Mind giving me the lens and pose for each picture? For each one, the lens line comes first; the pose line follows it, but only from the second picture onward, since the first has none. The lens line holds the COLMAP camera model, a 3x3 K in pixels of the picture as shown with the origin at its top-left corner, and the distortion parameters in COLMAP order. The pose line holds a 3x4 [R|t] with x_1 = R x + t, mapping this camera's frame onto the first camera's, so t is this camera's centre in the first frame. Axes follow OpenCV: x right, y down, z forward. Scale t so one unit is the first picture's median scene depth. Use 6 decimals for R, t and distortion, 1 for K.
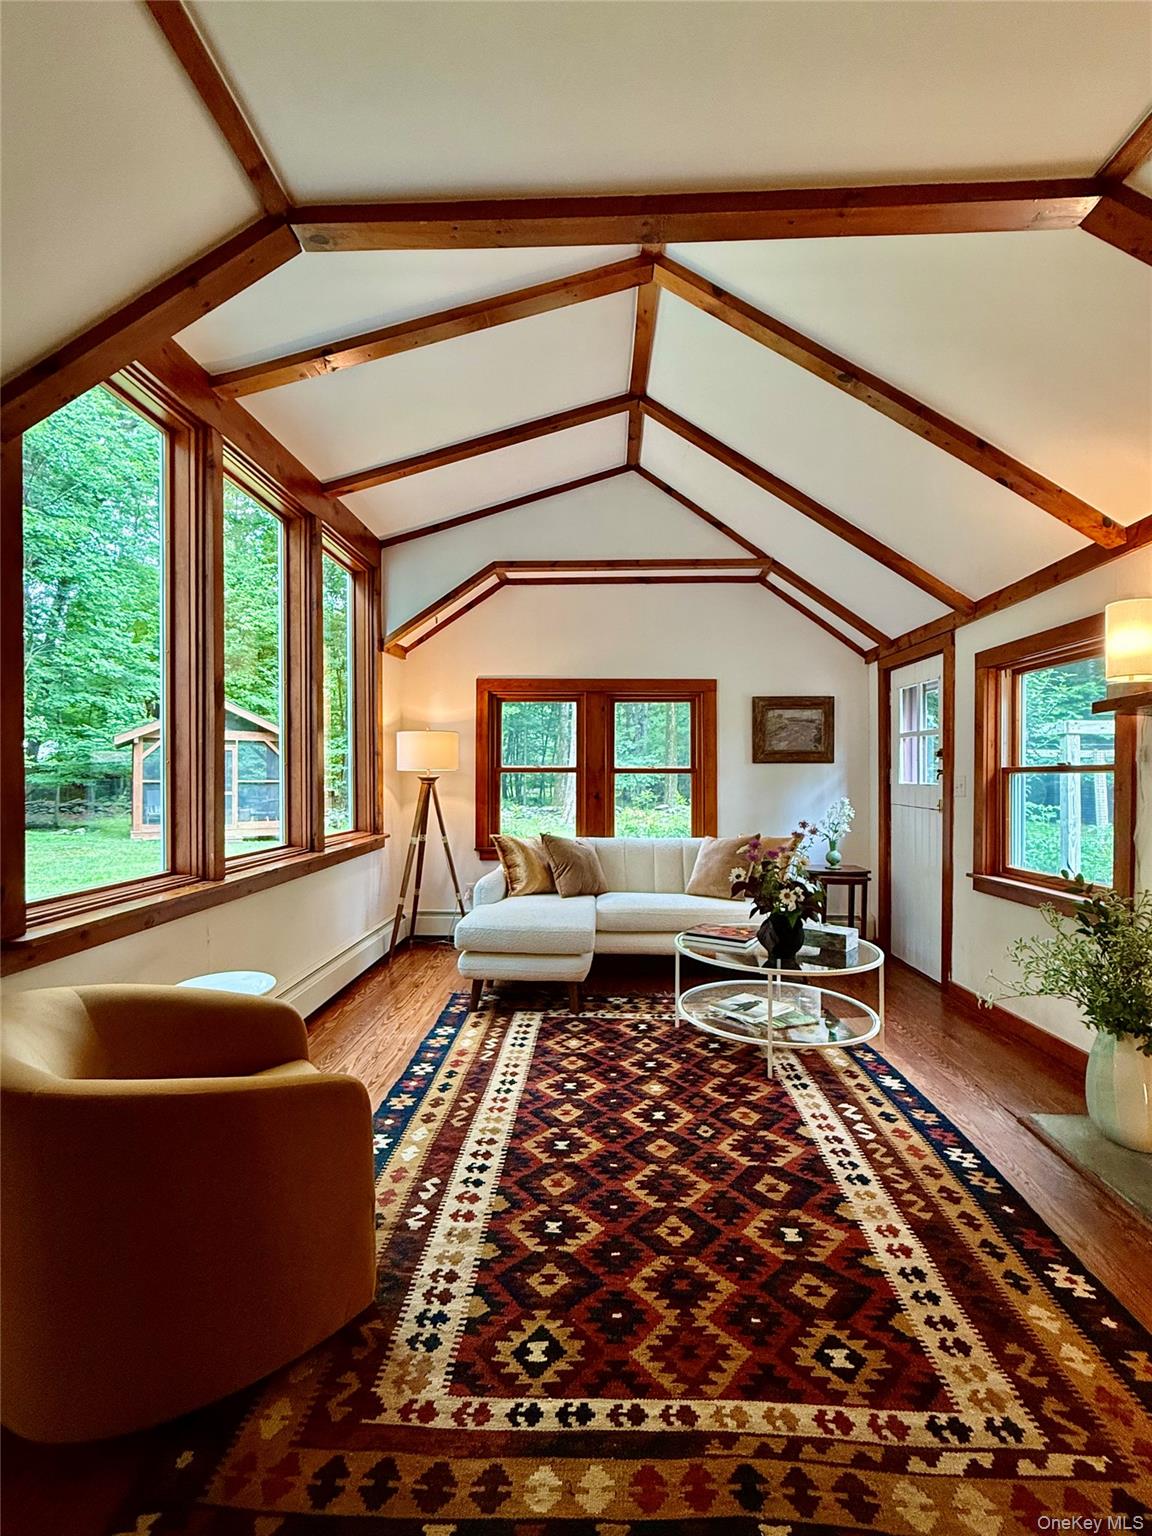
lens RADIAL K [[703.9, 0, 579.7], [0, 703.9, 770.9], [0, 0, 1]] dist [-0.002363, 0.001619]
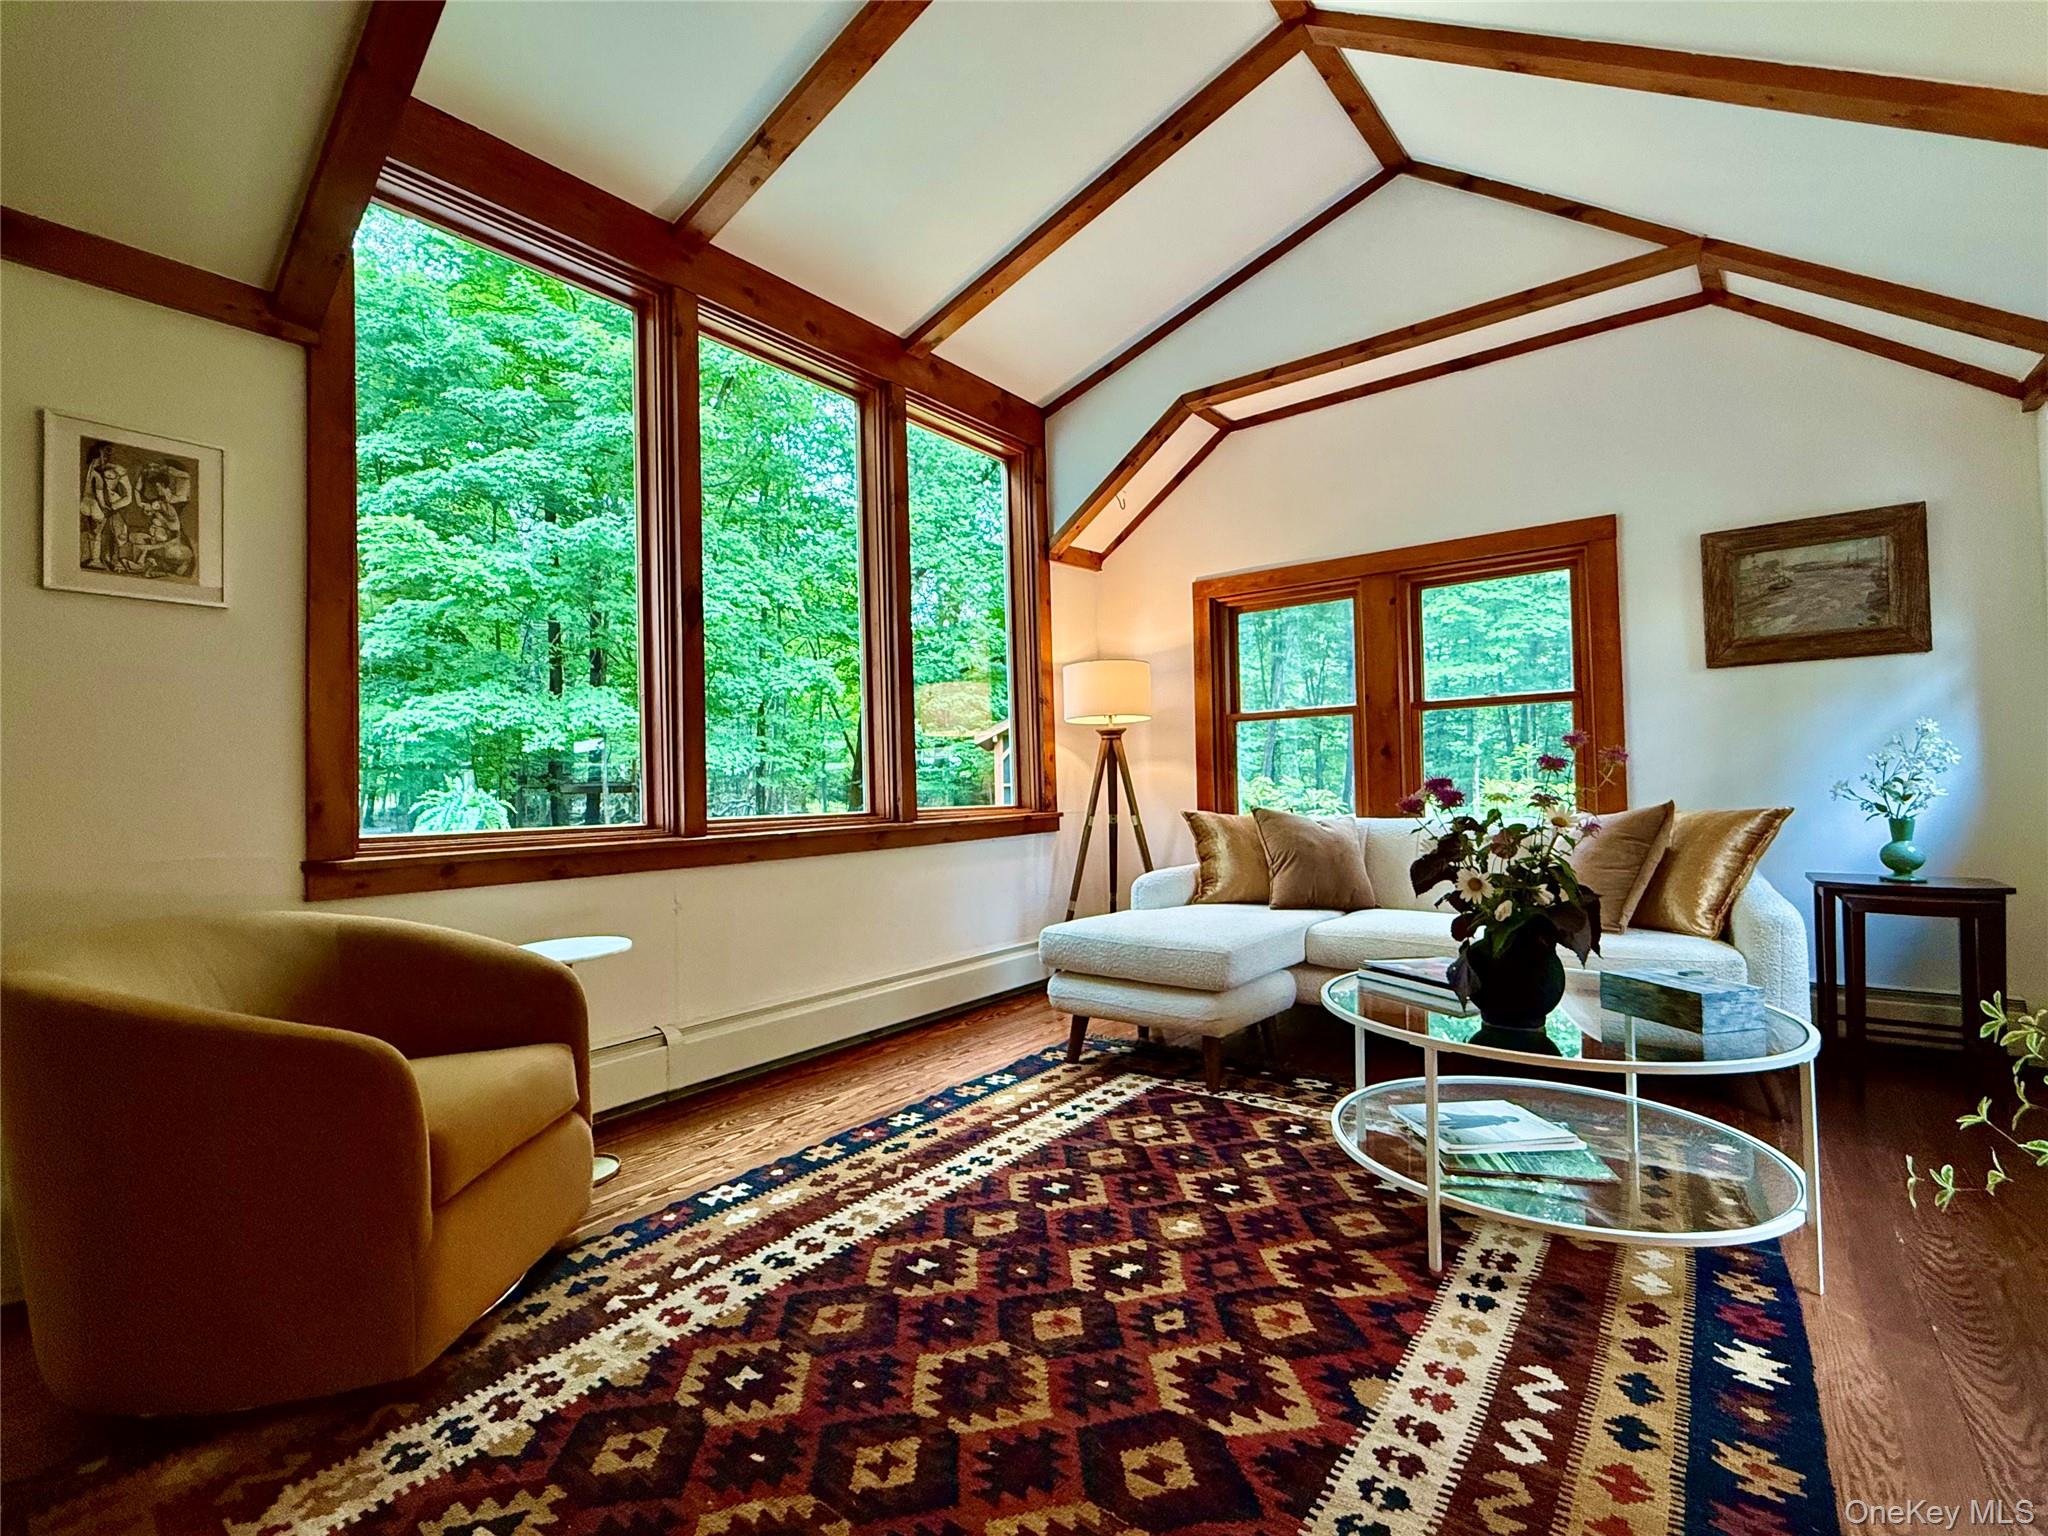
lens RADIAL K [[938.5, 0, 1024.9], [0, 938.5, 772.5], [0, 0, 1]] dist [-0.002363, 0.001619]
pose [[0.816156, -0.032312, -0.576928, 0.404570], [0.027877, 0.999474, -0.016541, 0.104178], [0.577159, -0.002583, 0.816627, 0.320804]]
